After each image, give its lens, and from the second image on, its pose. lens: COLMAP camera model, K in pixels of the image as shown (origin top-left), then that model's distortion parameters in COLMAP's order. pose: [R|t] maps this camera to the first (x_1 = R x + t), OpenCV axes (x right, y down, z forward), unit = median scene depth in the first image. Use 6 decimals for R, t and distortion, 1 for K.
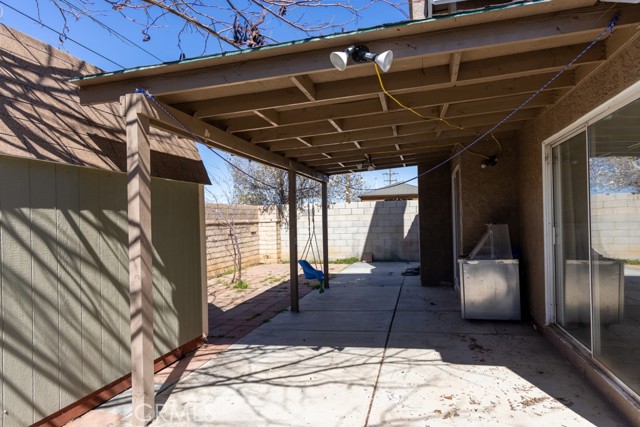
lens RADIAL K [[425.9, 0, 330.4], [0, 425.9, 215.8], [0, 0, 1]] dist [0.009289, 0.004686]
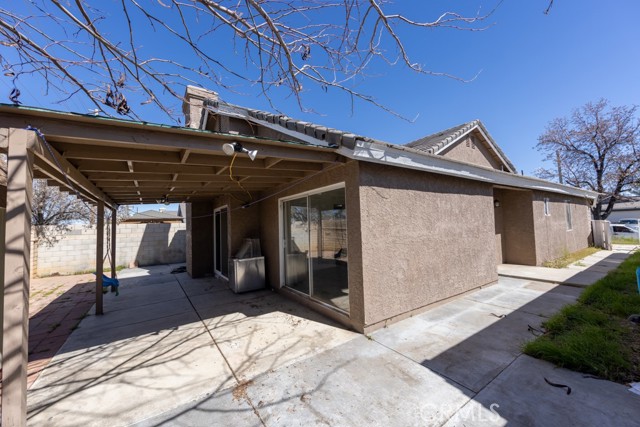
lens RADIAL K [[249.3, 0, 315.6], [0, 249.3, 213.5], [0, 0, 1]] dist [-0.003155, 0.000845]
pose [[0.685585, 0.037994, 0.727001, -0.317302], [0.012296, 0.997890, -0.063746, -0.024183], [-0.727889, 0.052642, 0.683671, 0.050796]]
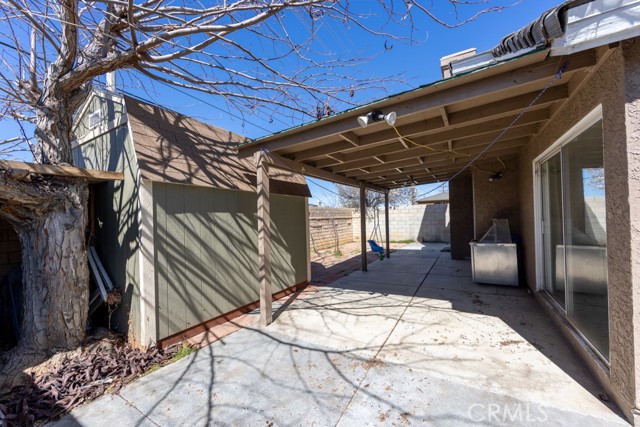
lens RADIAL K [[249.3, 0, 326.0], [0, 249.3, 215.5], [0, 0, 1]] dist [-0.003155, 0.000845]
pose [[0.953242, -0.006366, -0.302141, 0.109525], [0.008295, 0.999953, 0.005103, -0.002343], [0.302094, -0.007370, 0.953250, 0.015423]]
